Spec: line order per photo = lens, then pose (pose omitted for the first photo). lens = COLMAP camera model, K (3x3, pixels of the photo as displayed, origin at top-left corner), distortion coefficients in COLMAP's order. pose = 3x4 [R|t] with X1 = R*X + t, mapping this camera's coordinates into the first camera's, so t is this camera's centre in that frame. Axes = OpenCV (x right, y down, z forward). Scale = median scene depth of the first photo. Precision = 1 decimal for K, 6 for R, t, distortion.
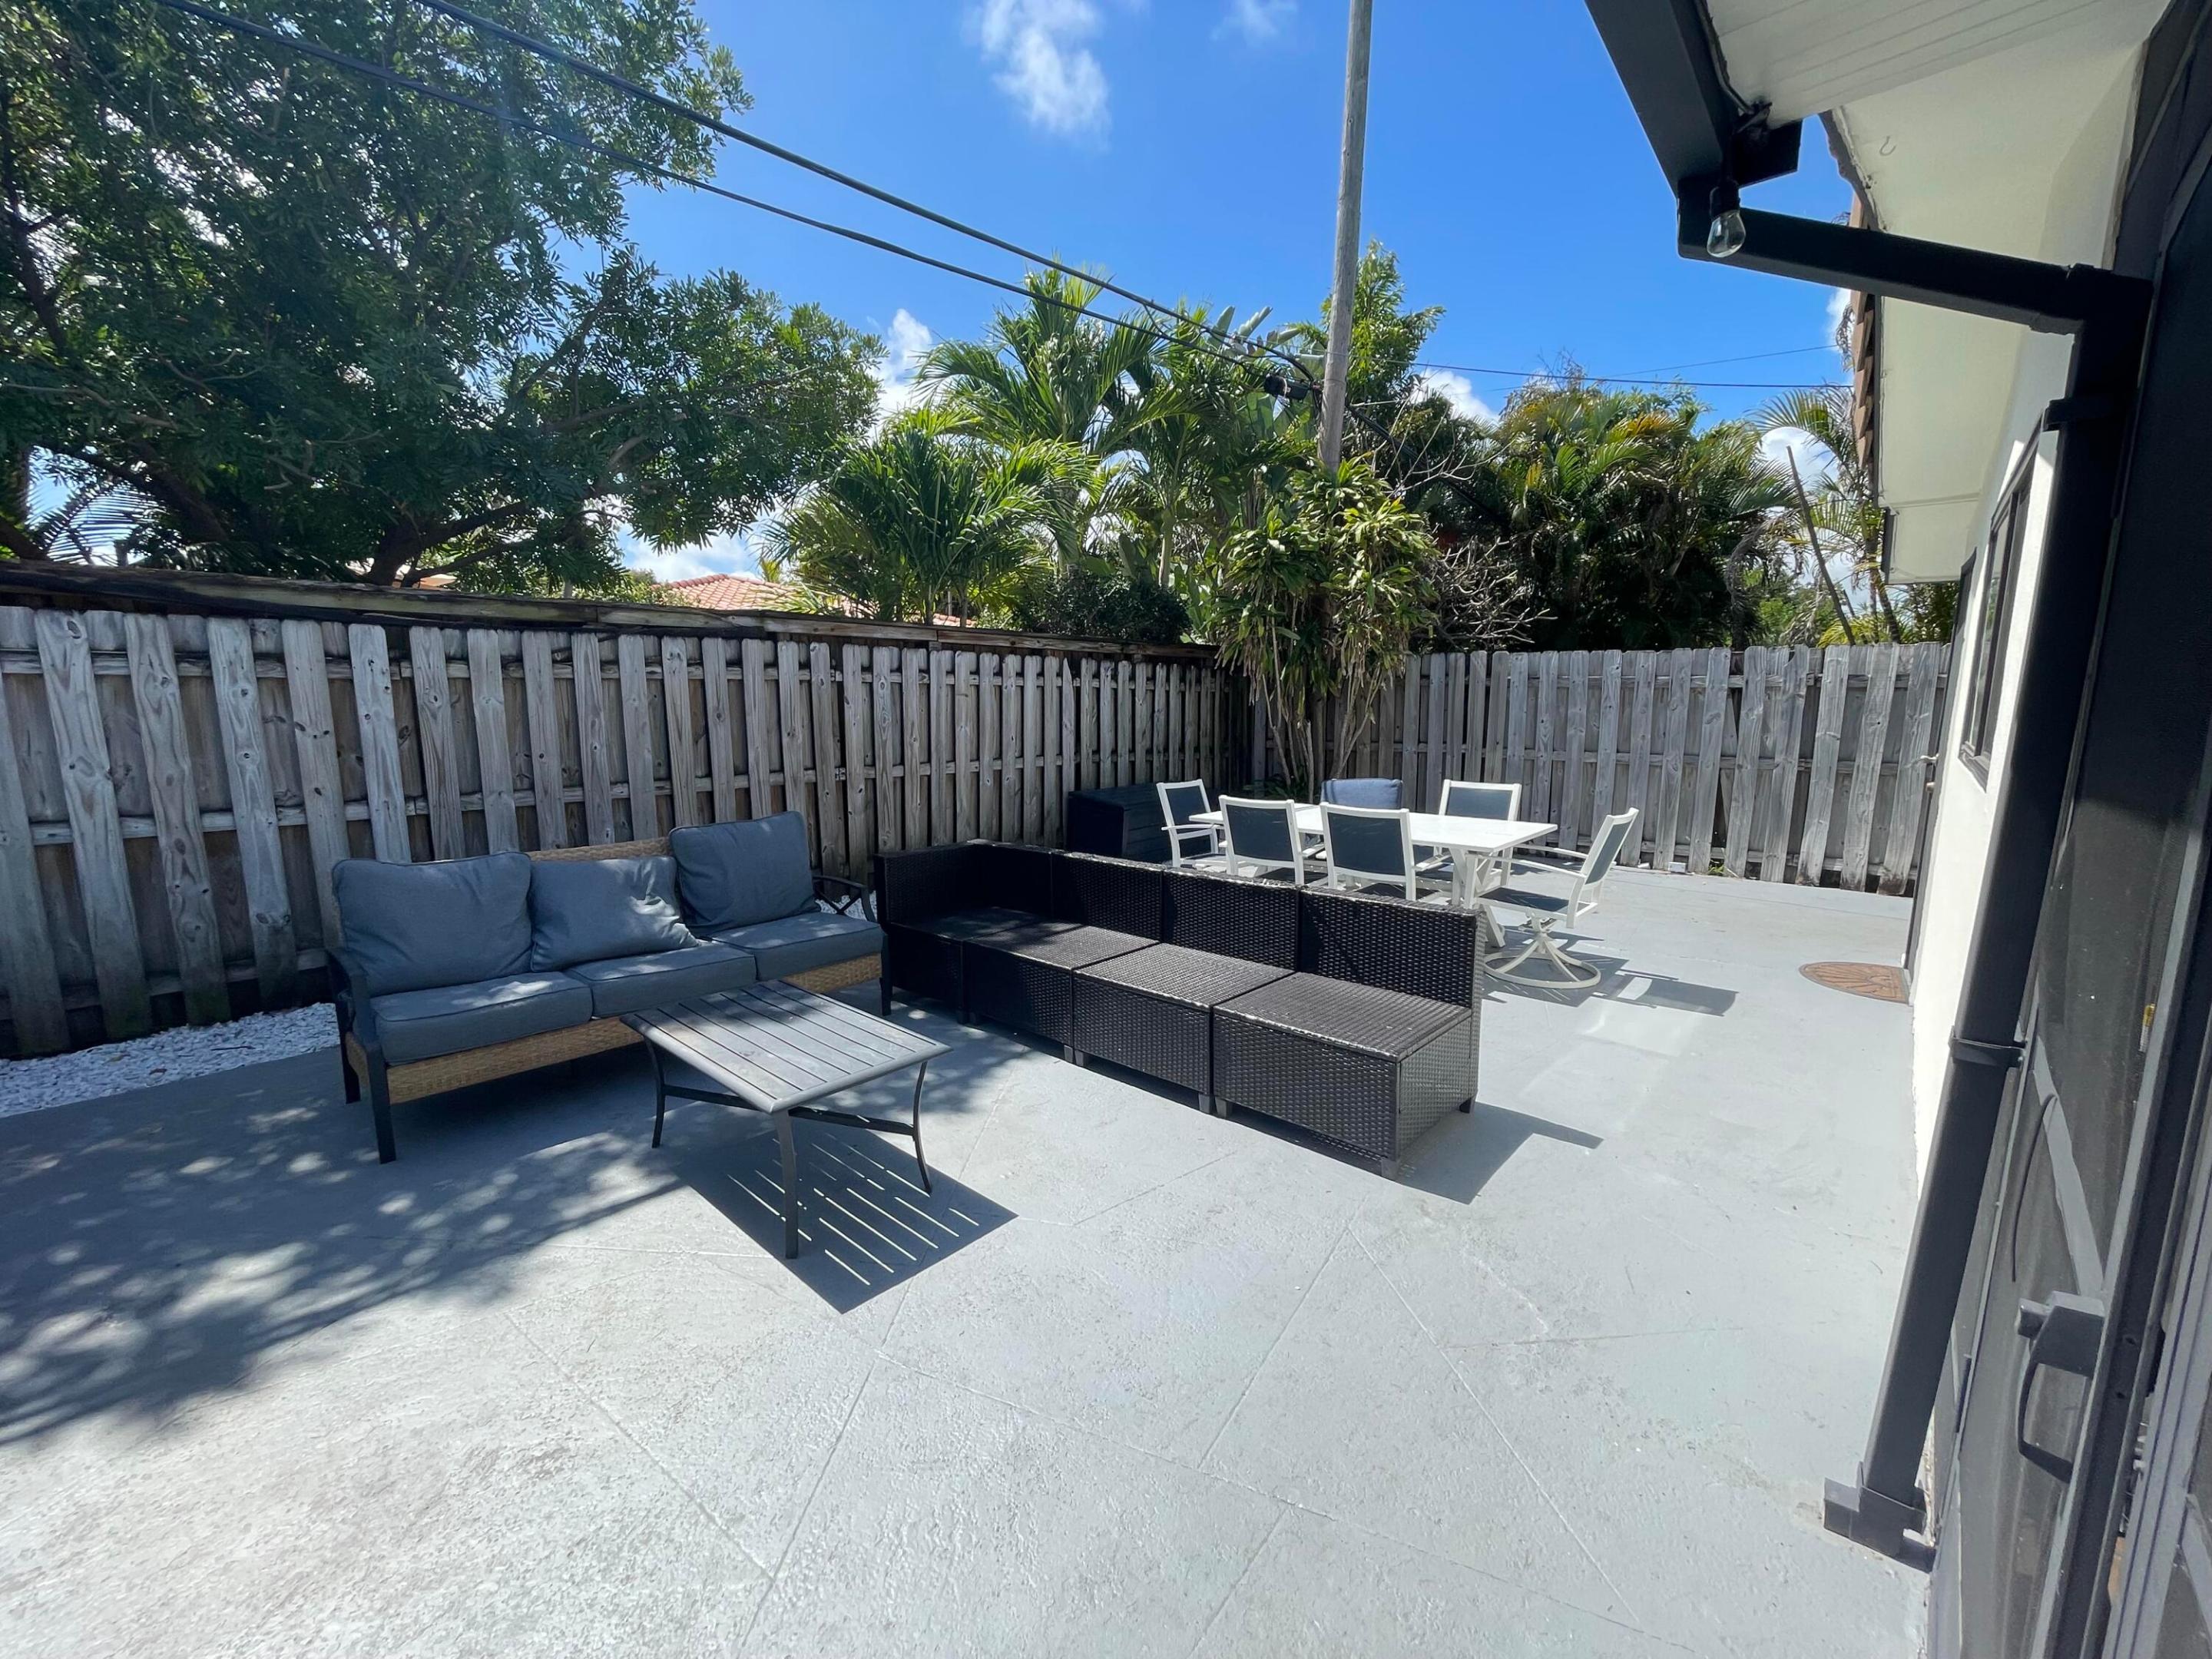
lens RADIAL K [[890.6, 0, 1110.3], [0, 890.6, 826.0], [0, 0, 1]] dist [0.002670, 0.000183]
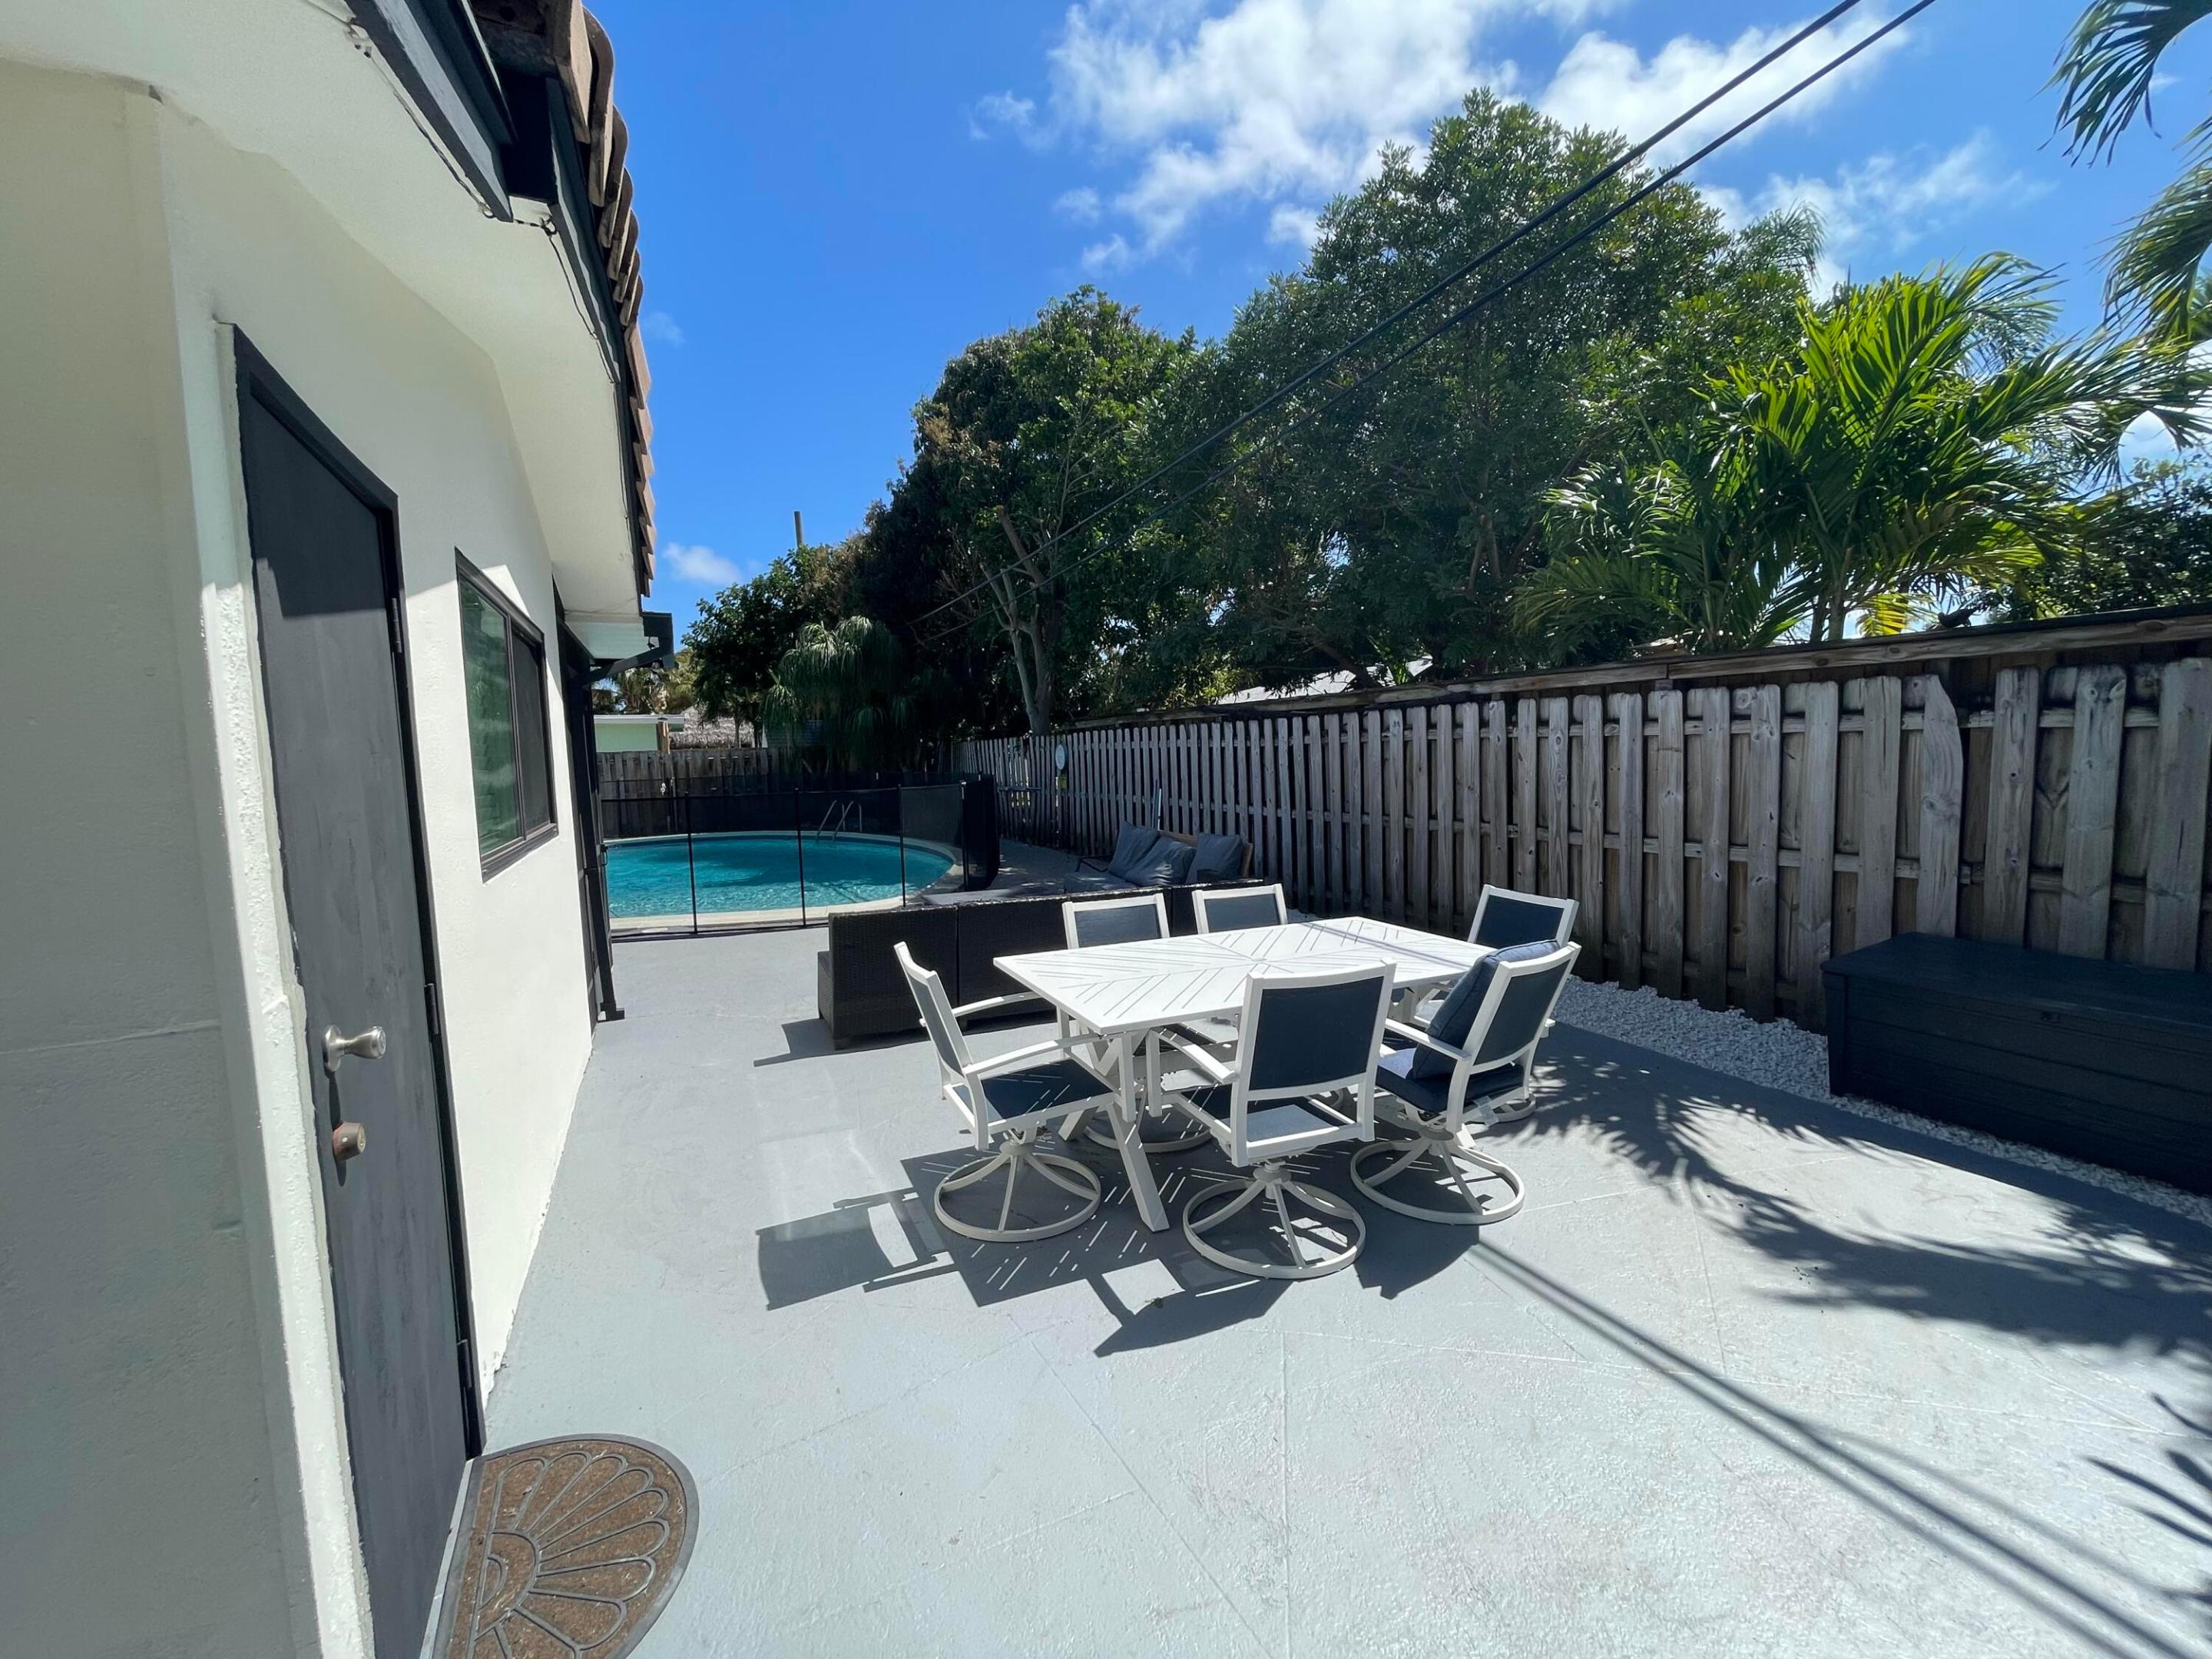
lens RADIAL K [[890.6, 0, 1096.7], [0, 890.6, 825.2], [0, 0, 1]] dist [0.002670, 0.000183]
pose [[-0.393026, 0.086988, -0.915404, 0.852432], [-0.112053, 0.983565, 0.141574, -0.166278], [0.912675, 0.158216, -0.376819, 1.039173]]
